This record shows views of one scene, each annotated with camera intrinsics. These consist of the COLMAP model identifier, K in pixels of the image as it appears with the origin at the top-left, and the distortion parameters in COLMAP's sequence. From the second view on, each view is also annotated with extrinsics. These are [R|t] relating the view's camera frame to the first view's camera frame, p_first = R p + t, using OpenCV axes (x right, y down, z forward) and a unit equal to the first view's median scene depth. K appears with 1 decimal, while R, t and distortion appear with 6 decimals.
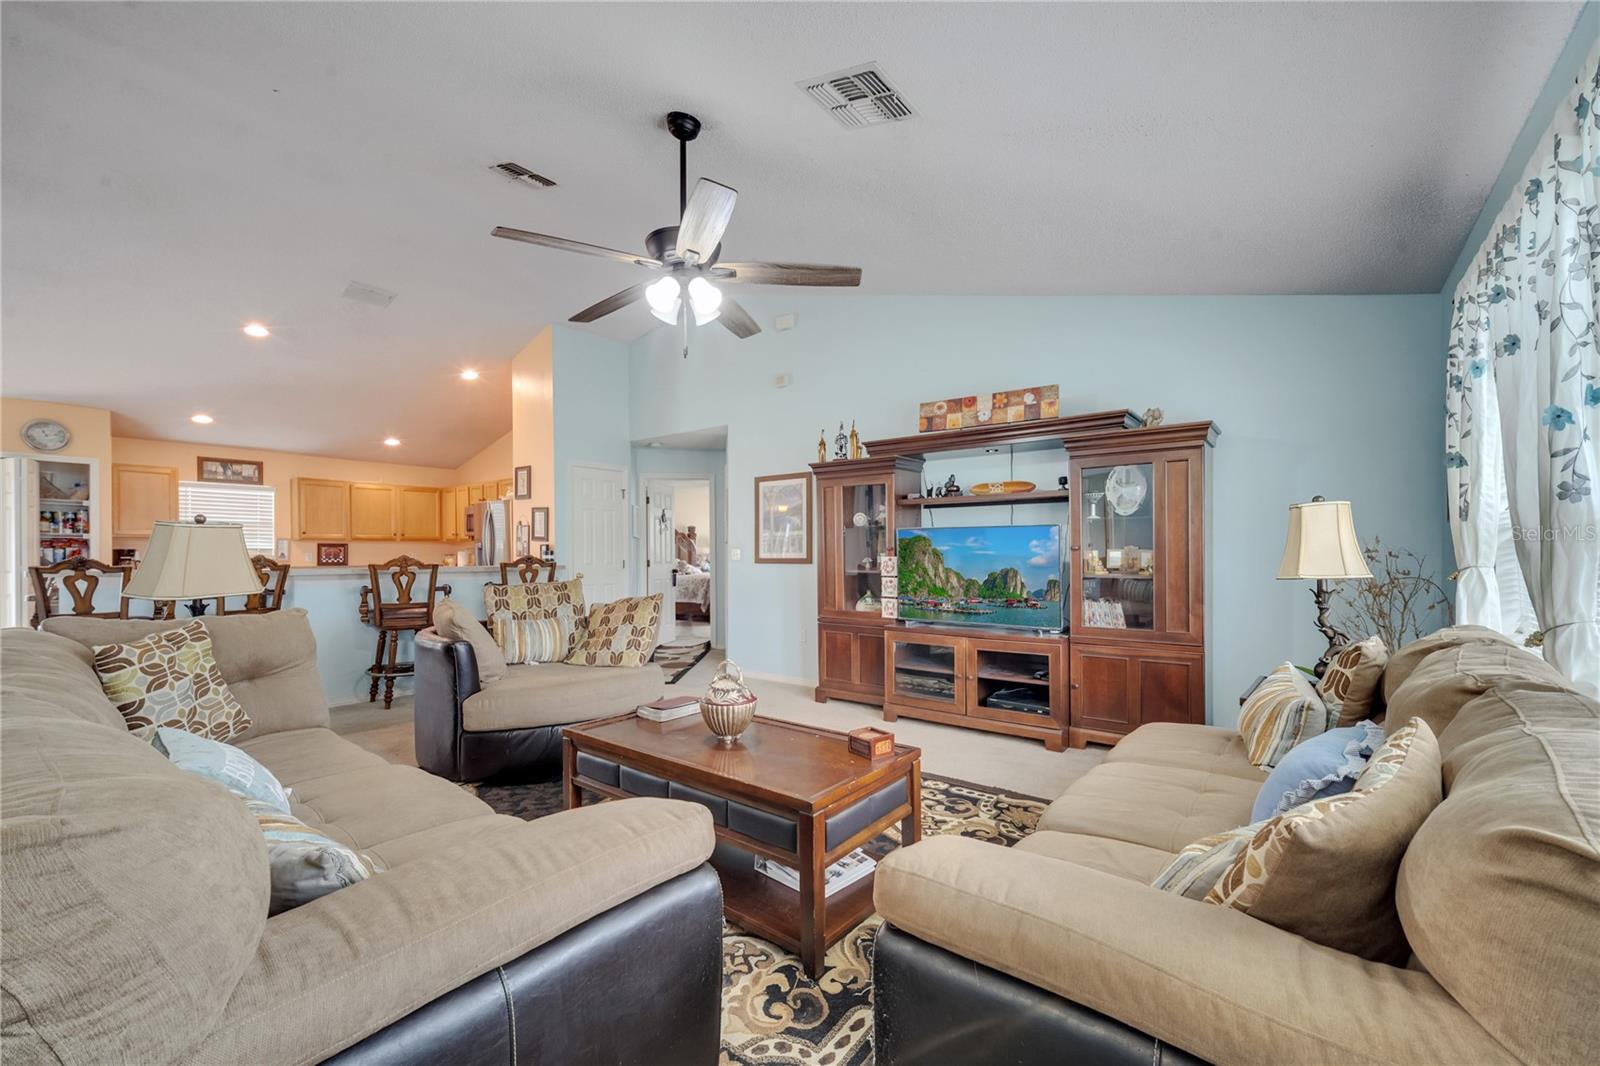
lens RADIAL K [[652.9, 0, 793.9], [0, 652.9, 556.7], [0, 0, 1]] dist [0.005623, -0.001160]
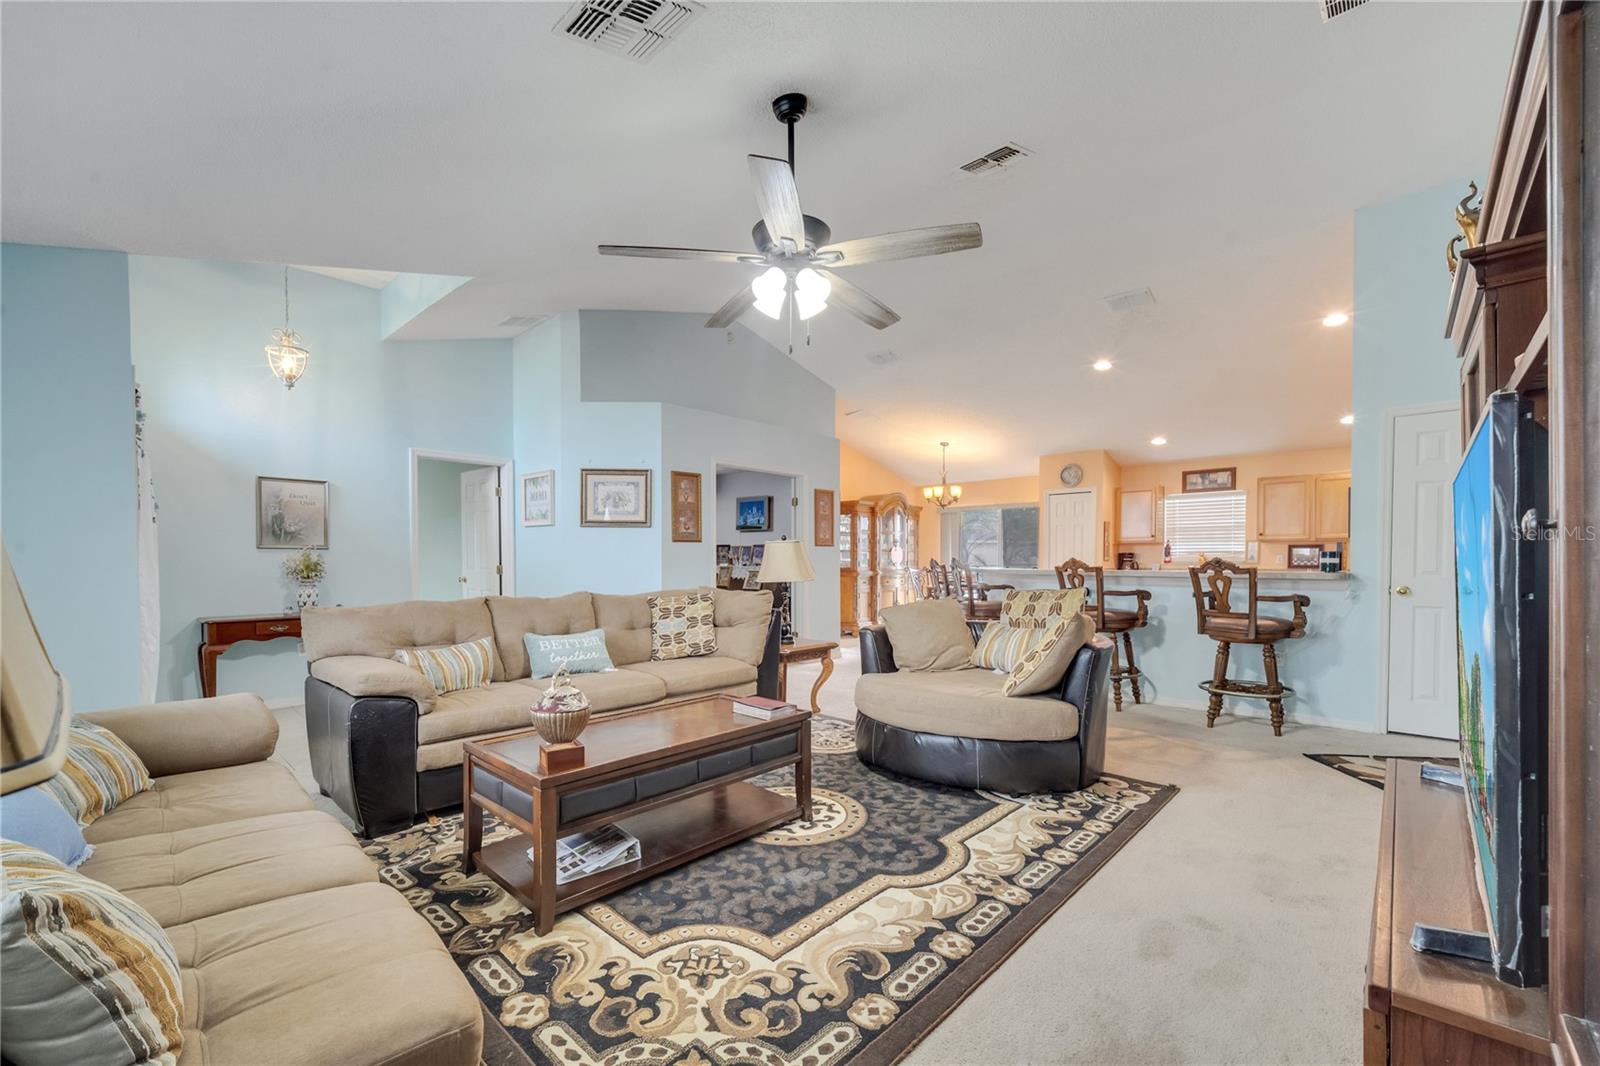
lens RADIAL K [[652.9, 0, 791.4], [0, 652.9, 587.4], [0, 0, 1]] dist [0.005623, -0.001160]
pose [[-0.089648, 0.046996, -0.994864, 0.445302], [-0.000930, 0.998882, 0.047269, -0.004821], [0.995973, 0.005163, -0.089504, 0.608508]]
